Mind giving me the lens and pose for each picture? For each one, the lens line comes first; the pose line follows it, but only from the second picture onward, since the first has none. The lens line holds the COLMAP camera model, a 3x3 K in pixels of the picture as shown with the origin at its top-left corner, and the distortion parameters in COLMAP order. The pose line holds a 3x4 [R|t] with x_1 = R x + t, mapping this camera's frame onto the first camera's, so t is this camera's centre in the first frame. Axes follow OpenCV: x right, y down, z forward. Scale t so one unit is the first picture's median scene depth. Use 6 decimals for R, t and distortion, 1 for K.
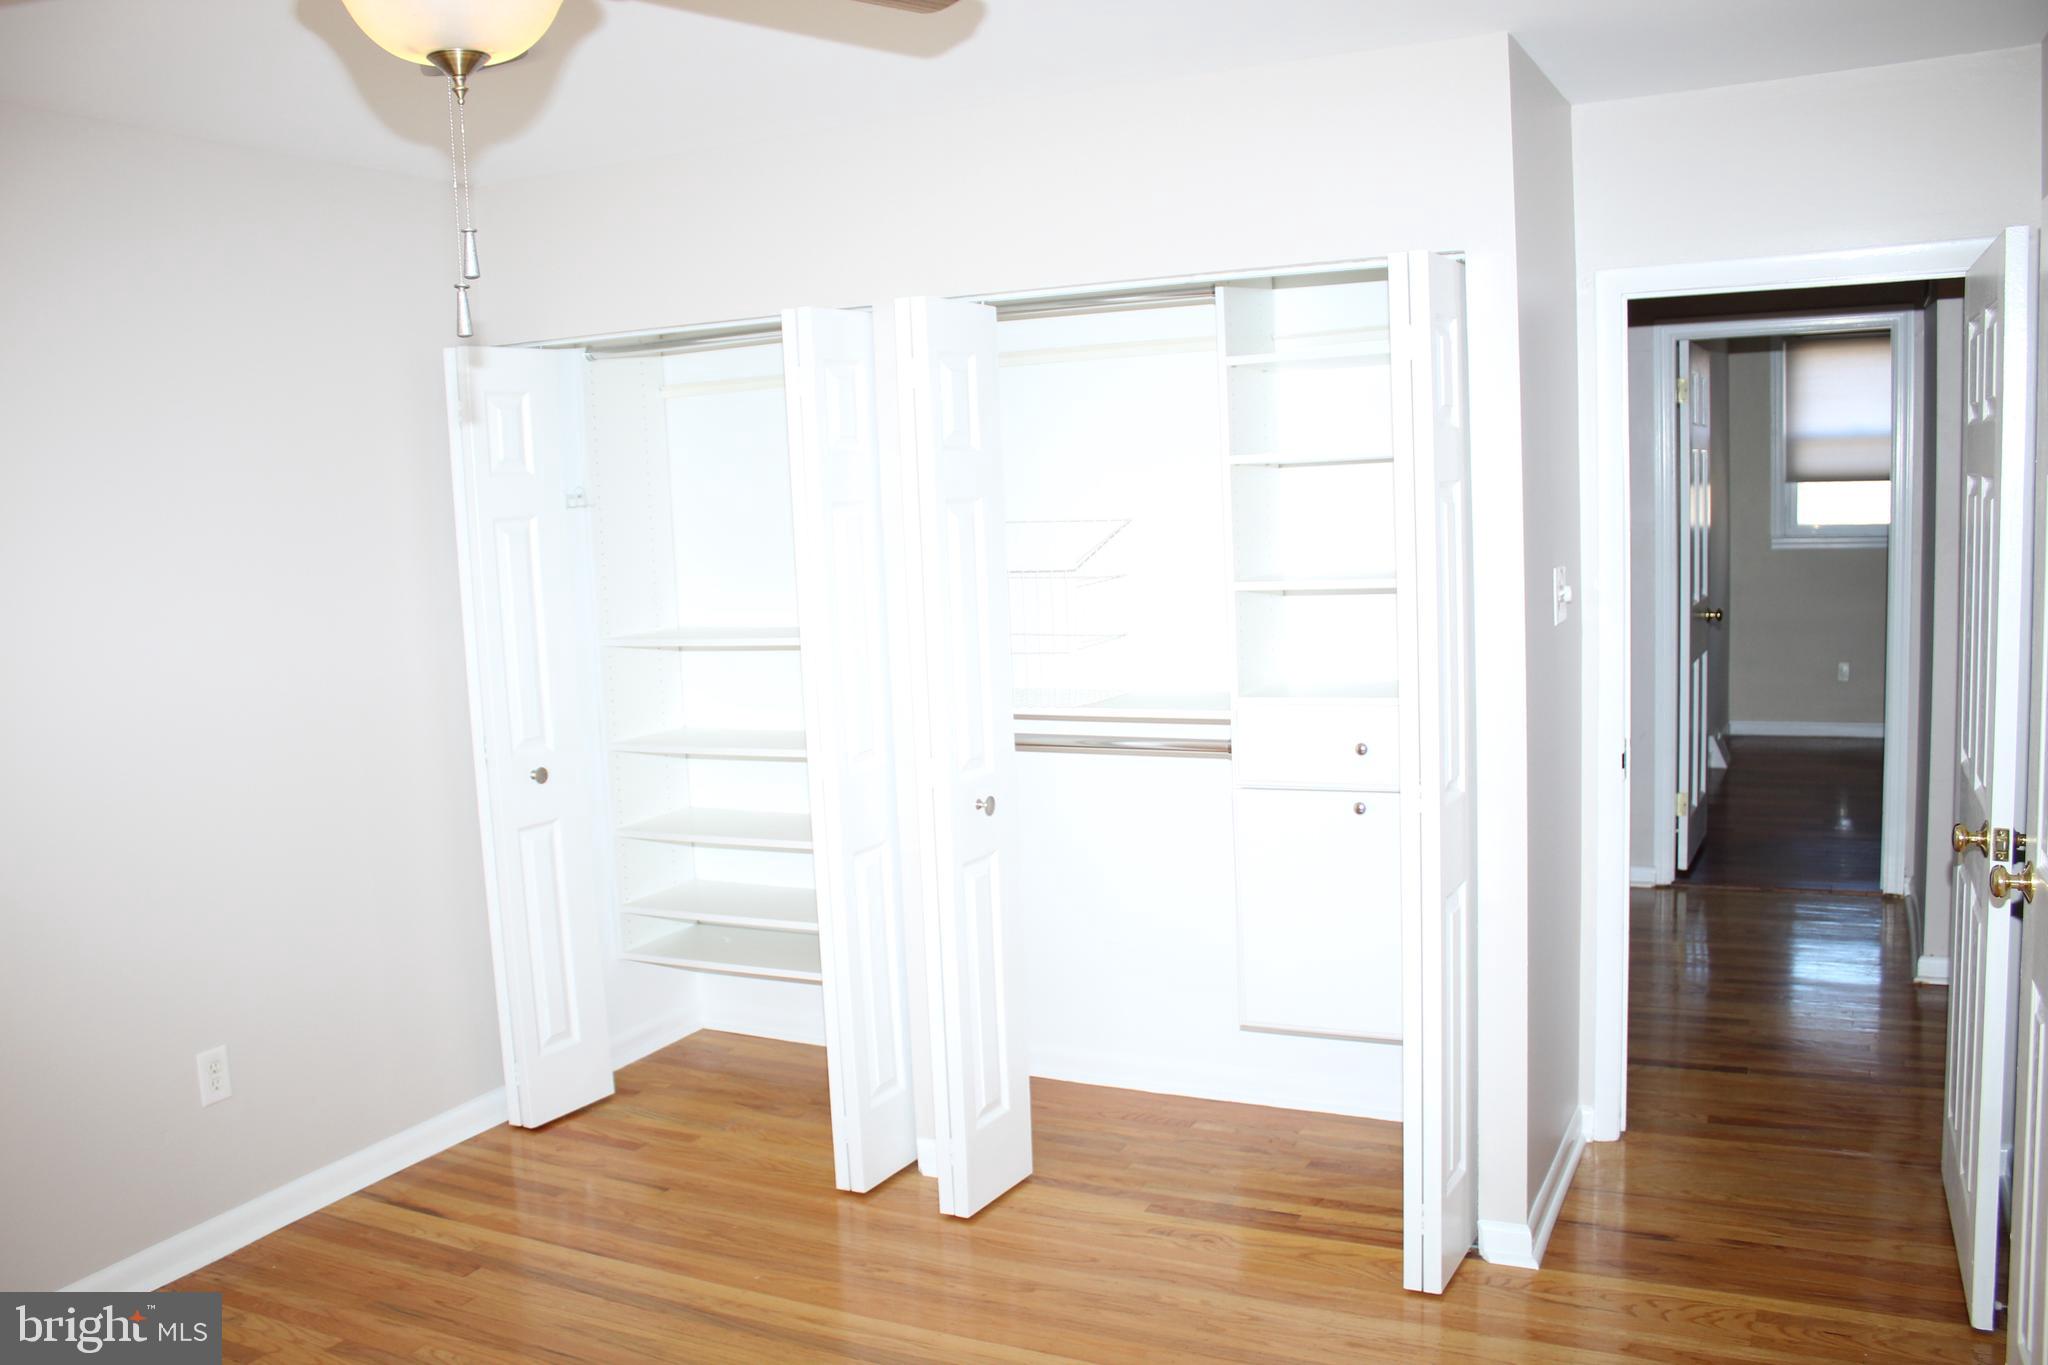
lens RADIAL K [[1708.7, 0, 1023.1], [0, 1708.7, 682.5], [0, 0, 1]] dist [-0.106318, 0.061438]
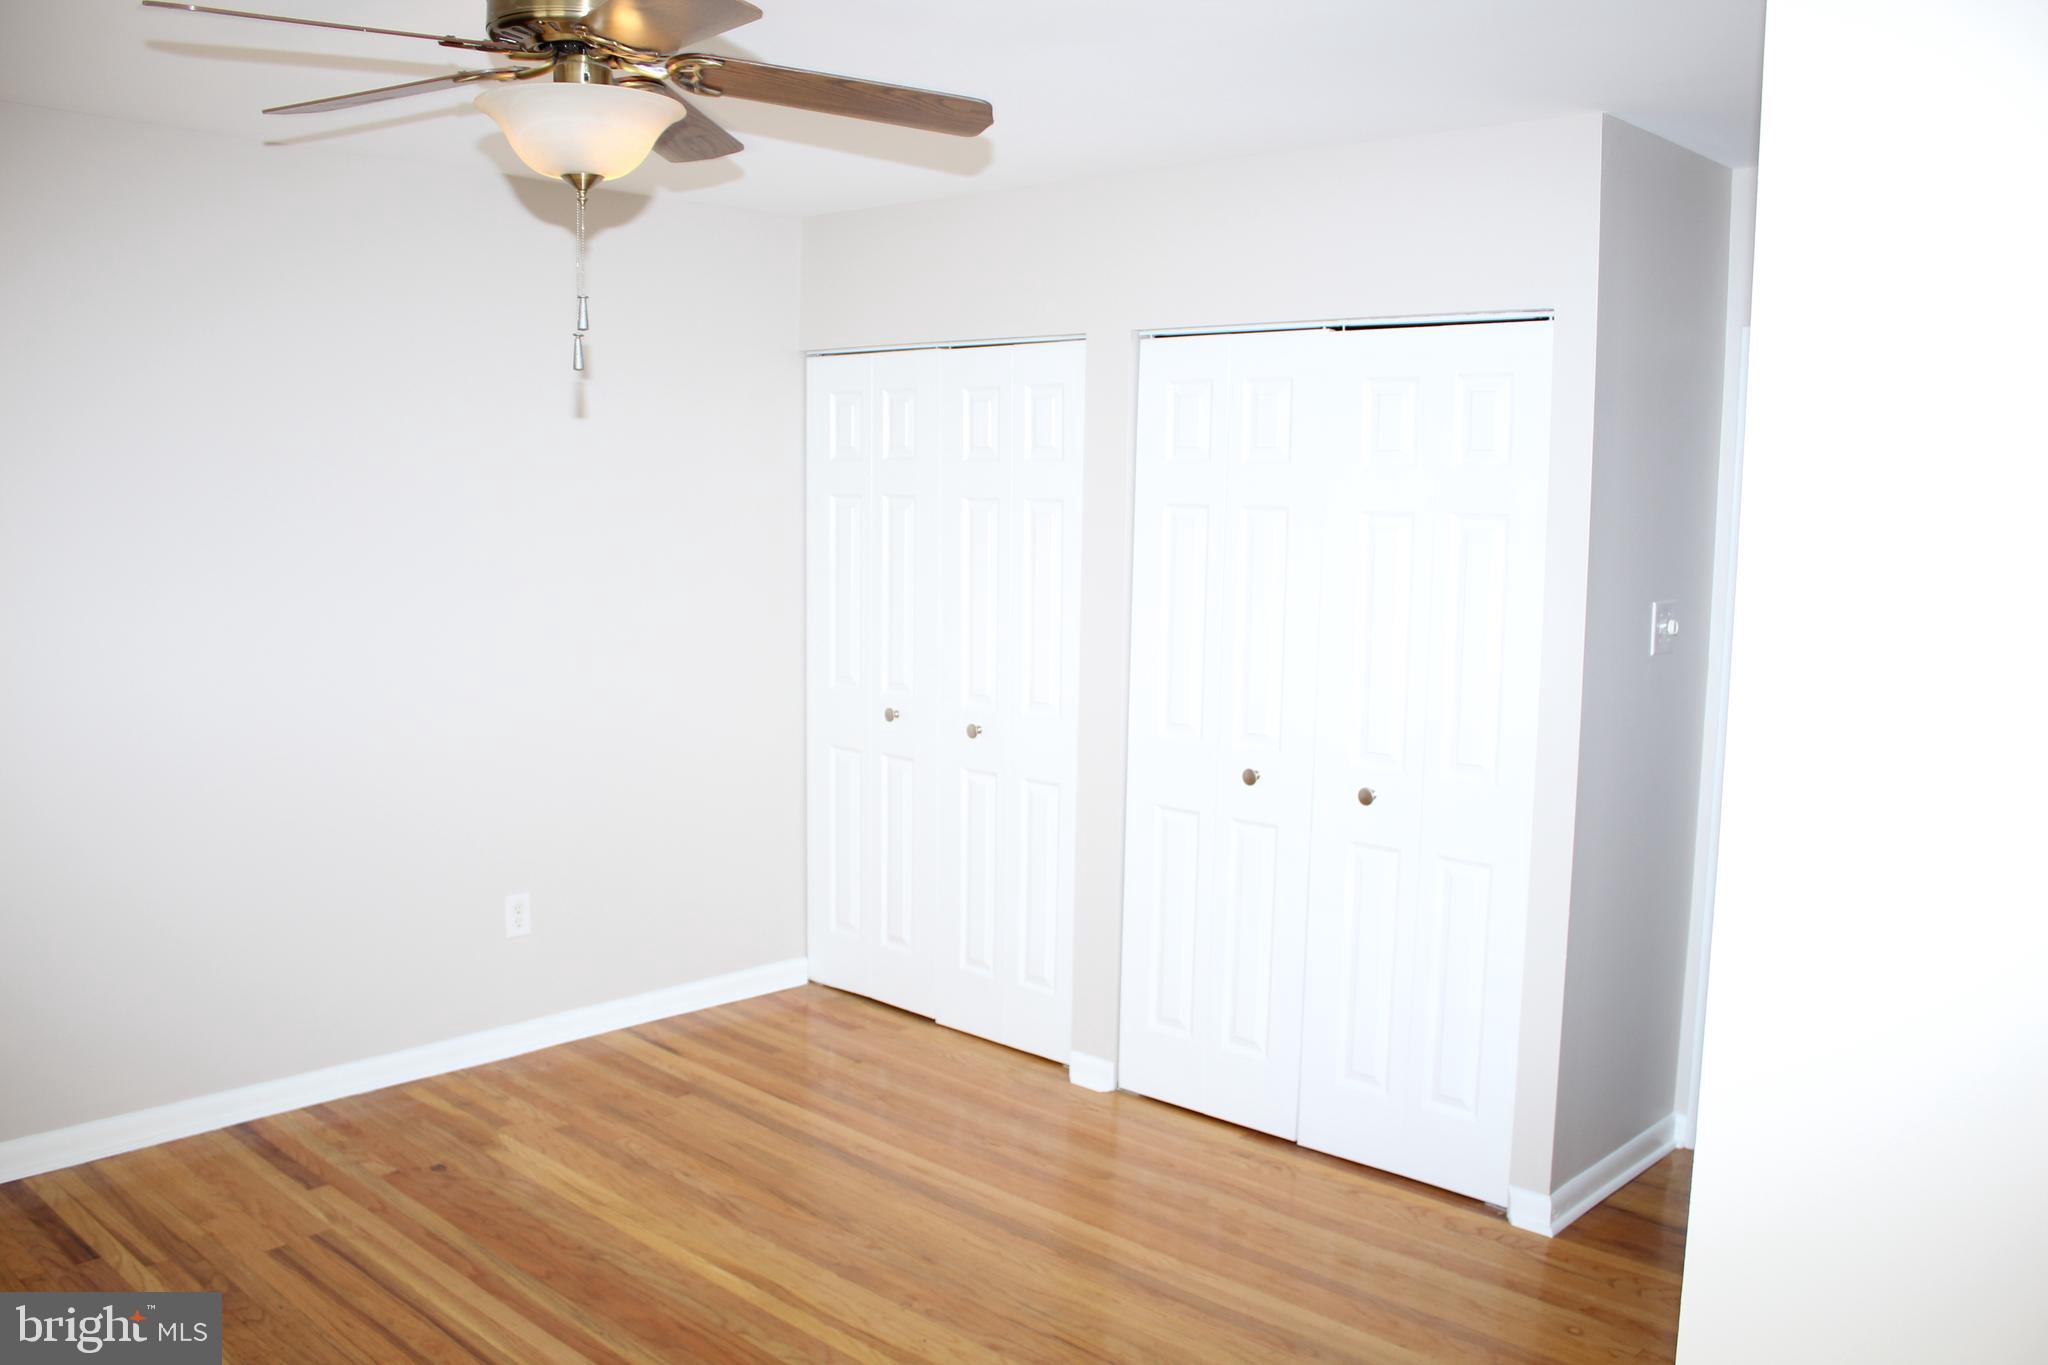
lens RADIAL K [[1708.7, 0, 1027.7], [0, 1708.7, 681.7], [0, 0, 1]] dist [-0.106318, 0.061438]
pose [[0.957218, 0.090380, -0.274892, 0.239998], [-0.089256, 0.995870, 0.016621, 0.000651], [0.275259, 0.008626, 0.961331, -0.148684]]
